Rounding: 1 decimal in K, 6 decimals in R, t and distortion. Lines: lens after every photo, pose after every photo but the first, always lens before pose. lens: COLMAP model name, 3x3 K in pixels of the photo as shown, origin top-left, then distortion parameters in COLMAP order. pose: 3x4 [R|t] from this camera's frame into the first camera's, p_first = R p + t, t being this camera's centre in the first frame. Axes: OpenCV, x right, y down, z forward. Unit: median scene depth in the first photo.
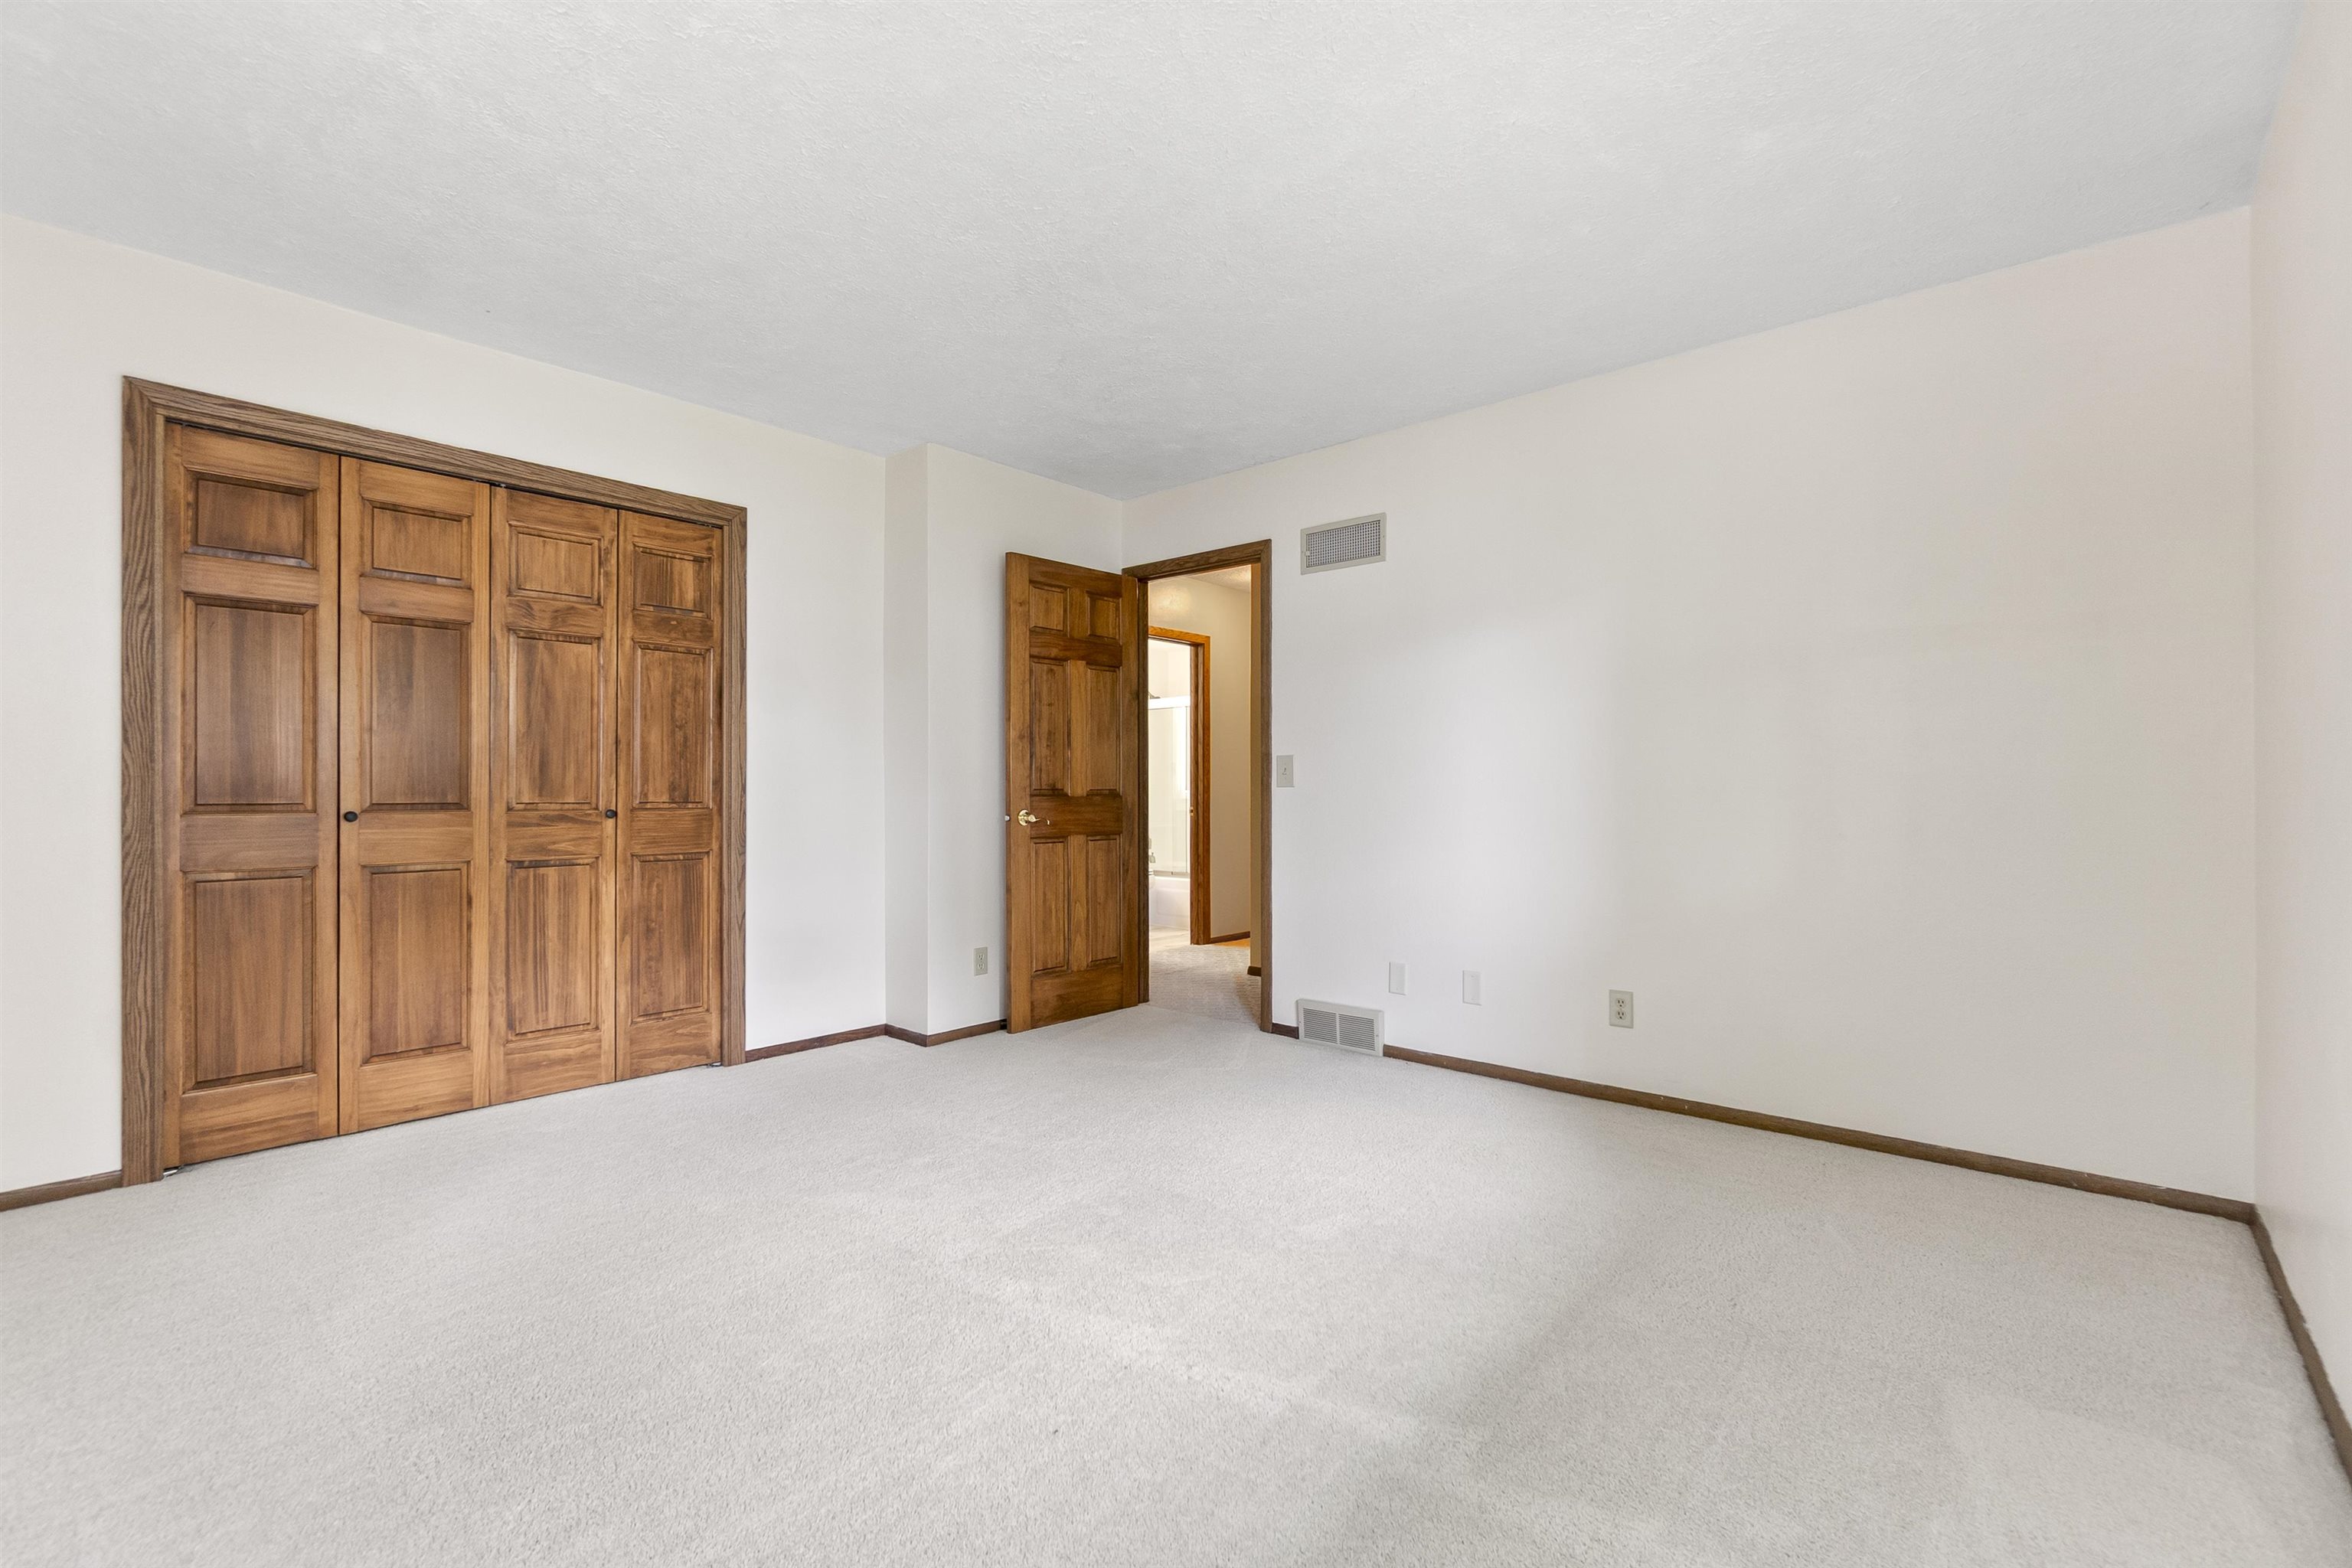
lens RADIAL K [[1019.2, 0, 1172.4], [0, 1019.2, 769.5], [0, 0, 1]] dist [-0.002022, 0.000323]
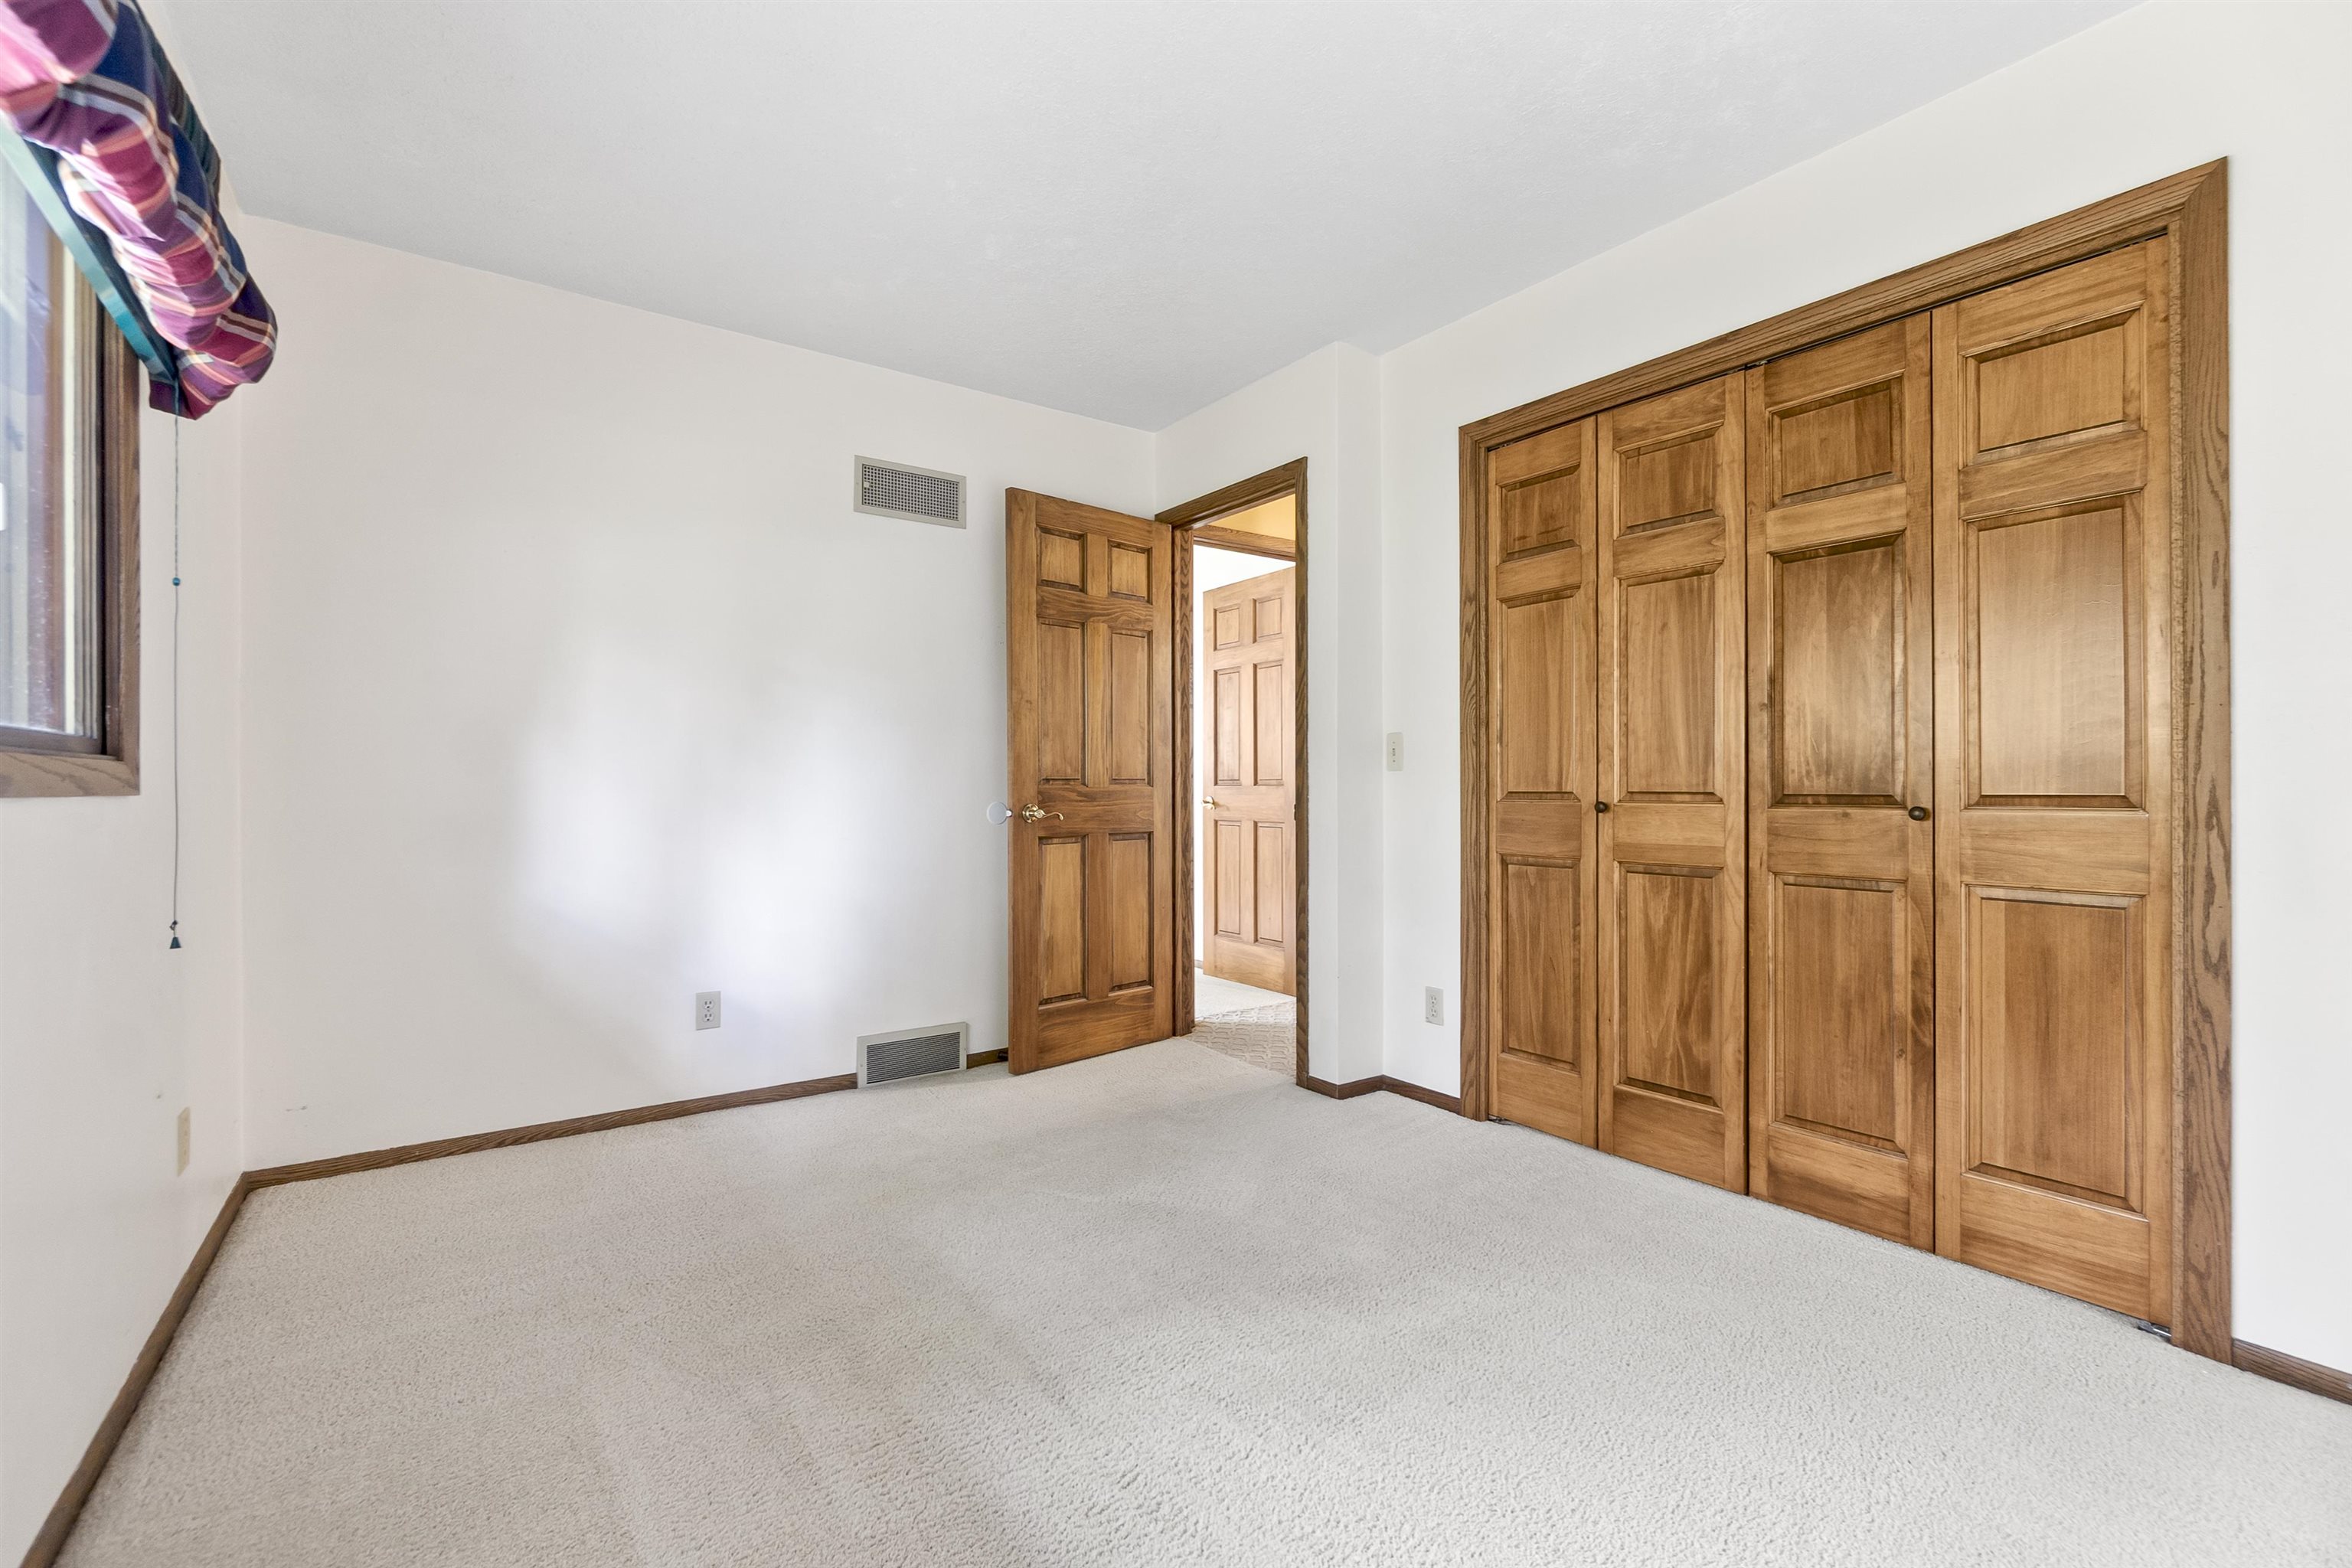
lens RADIAL K [[1019.2, 0, 1172.4], [0, 1019.2, 769.5], [0, 0, 1]] dist [-0.002022, 0.000323]
pose [[-0.222387, -0.015432, -0.974836, 0.188203], [0.010040, 0.999785, -0.018117, 0.028565], [0.974907, -0.013816, -0.222184, 0.875276]]
